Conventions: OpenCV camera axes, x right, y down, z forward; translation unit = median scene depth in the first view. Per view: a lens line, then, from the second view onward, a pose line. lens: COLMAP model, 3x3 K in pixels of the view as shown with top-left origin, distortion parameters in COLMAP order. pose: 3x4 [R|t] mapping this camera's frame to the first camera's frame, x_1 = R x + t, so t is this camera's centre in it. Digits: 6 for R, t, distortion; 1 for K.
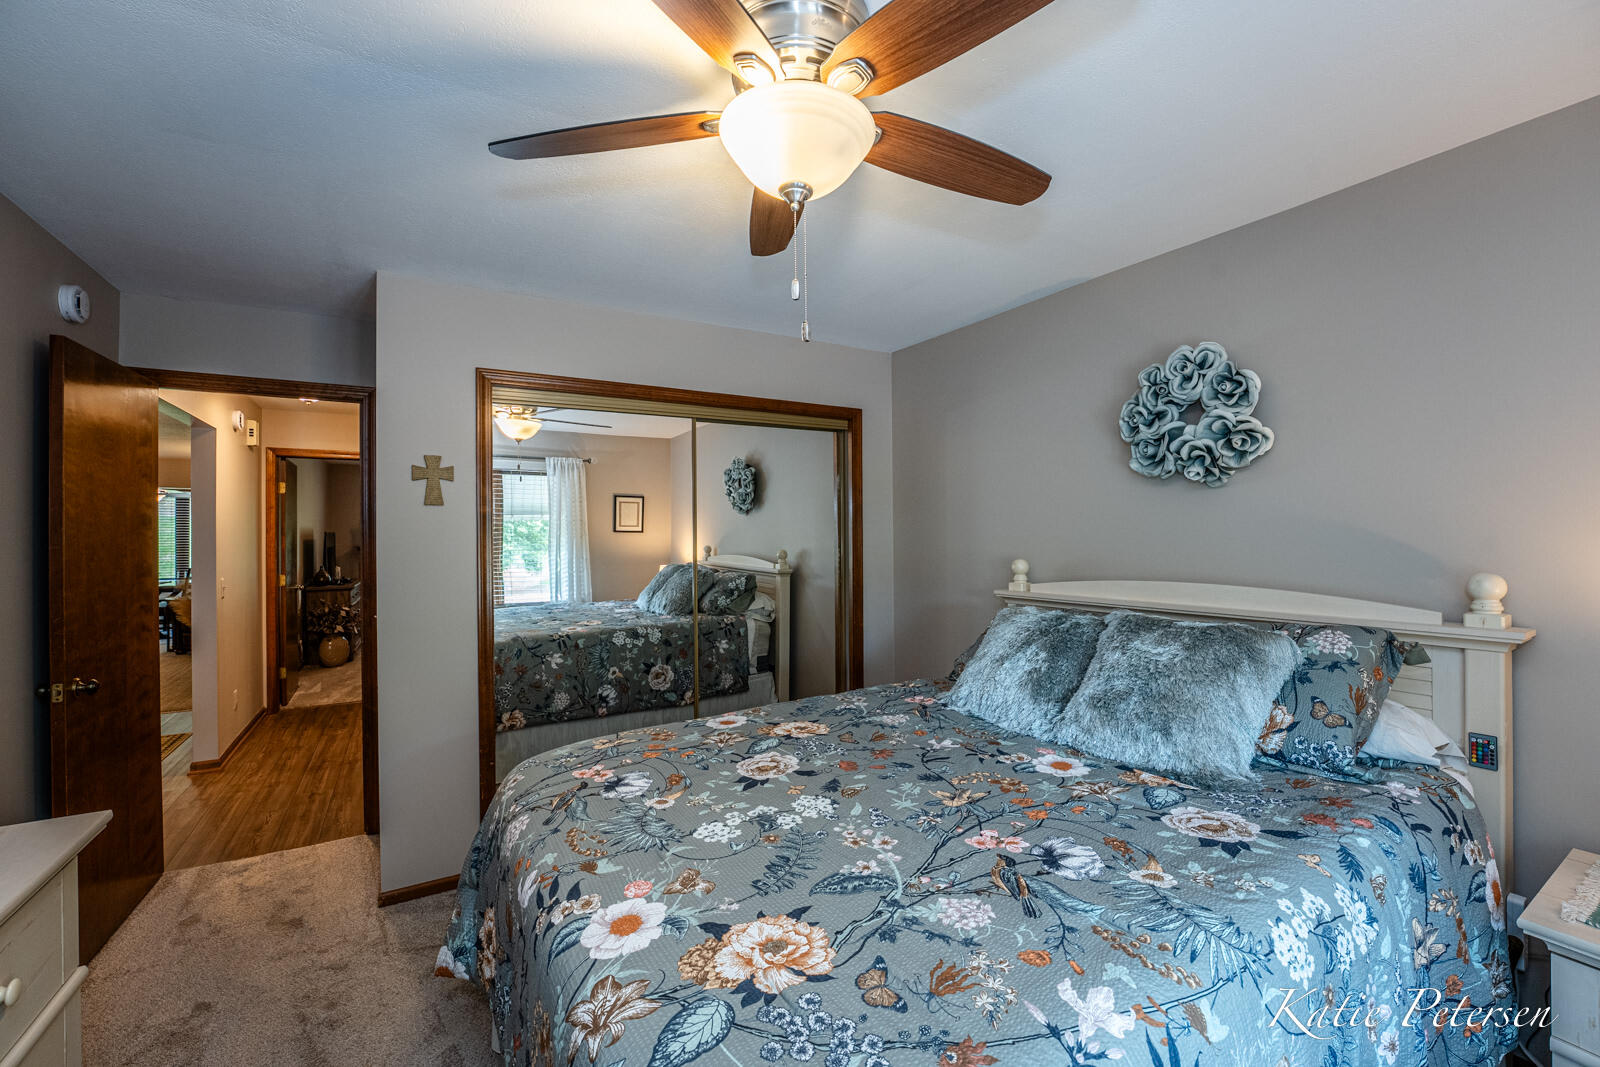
lens RADIAL K [[673.7, 0, 807.9], [0, 673.7, 527.3], [0, 0, 1]] dist [-0.023838, 0.003003]
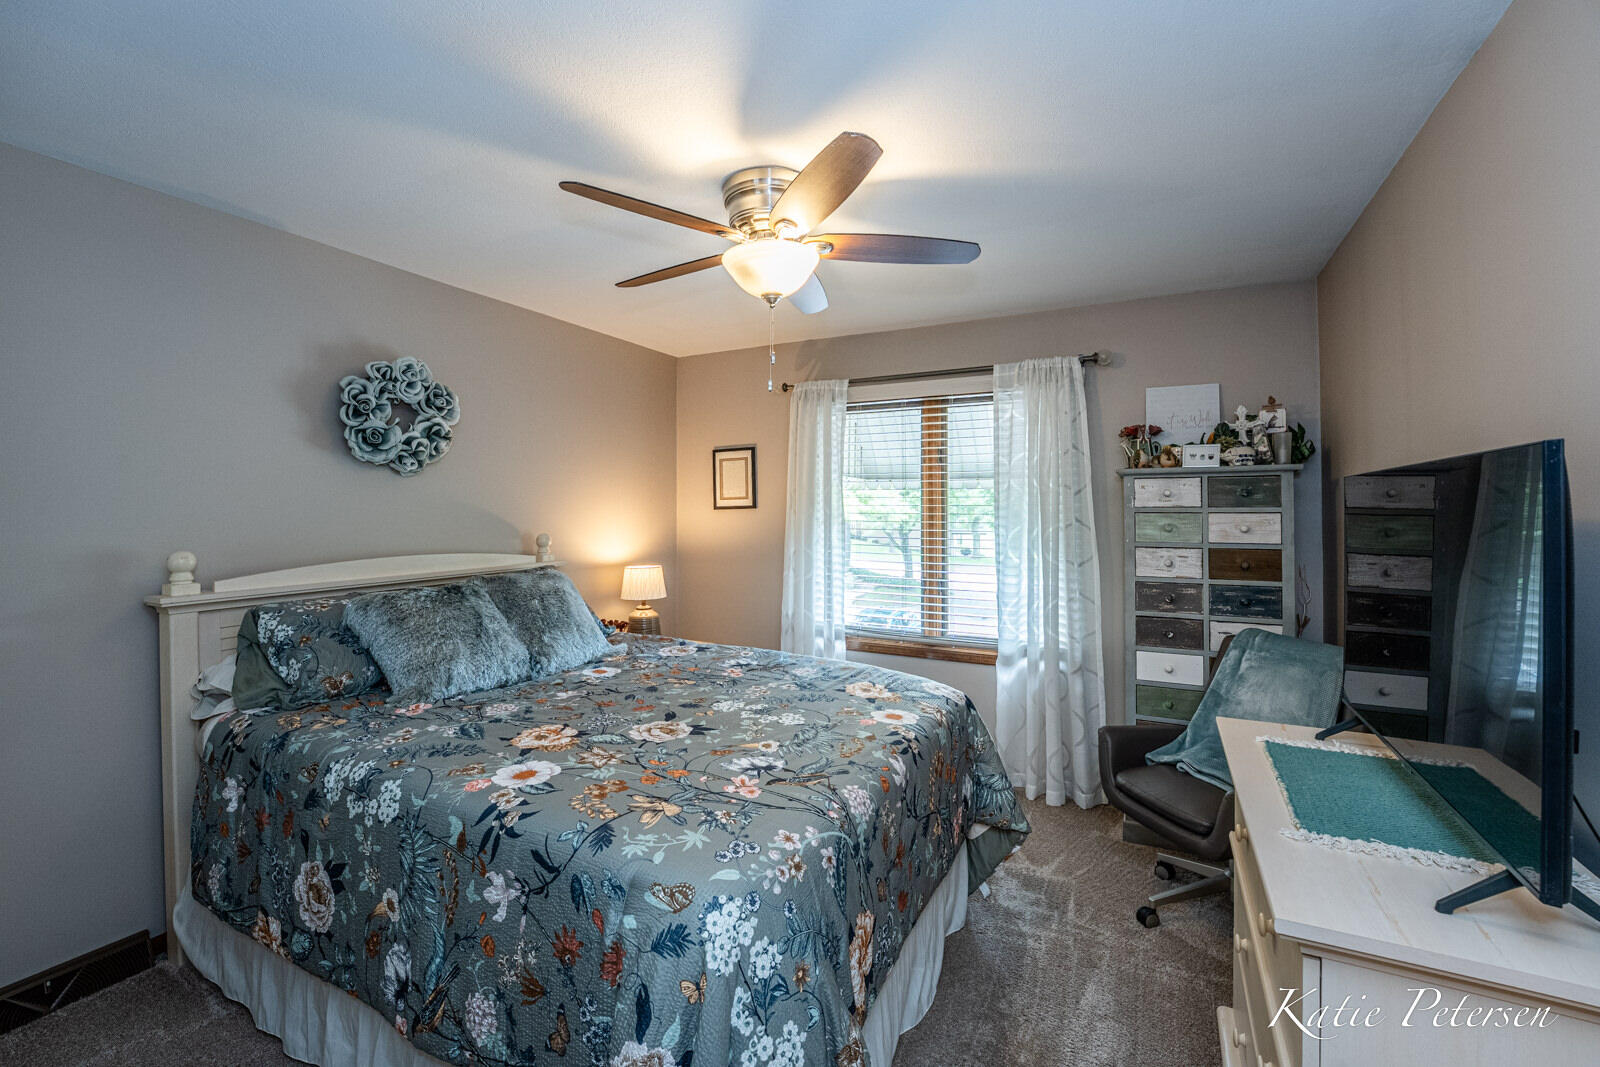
lens RADIAL K [[673.7, 0, 791.2], [0, 673.7, 500.8], [0, 0, 1]] dist [-0.023838, 0.003003]
pose [[-0.511752, 0.012254, 0.859046, -1.103398], [0.000737, 0.999904, -0.013824, 0.005158], [-0.859133, -0.006442, -0.511712, 1.391848]]
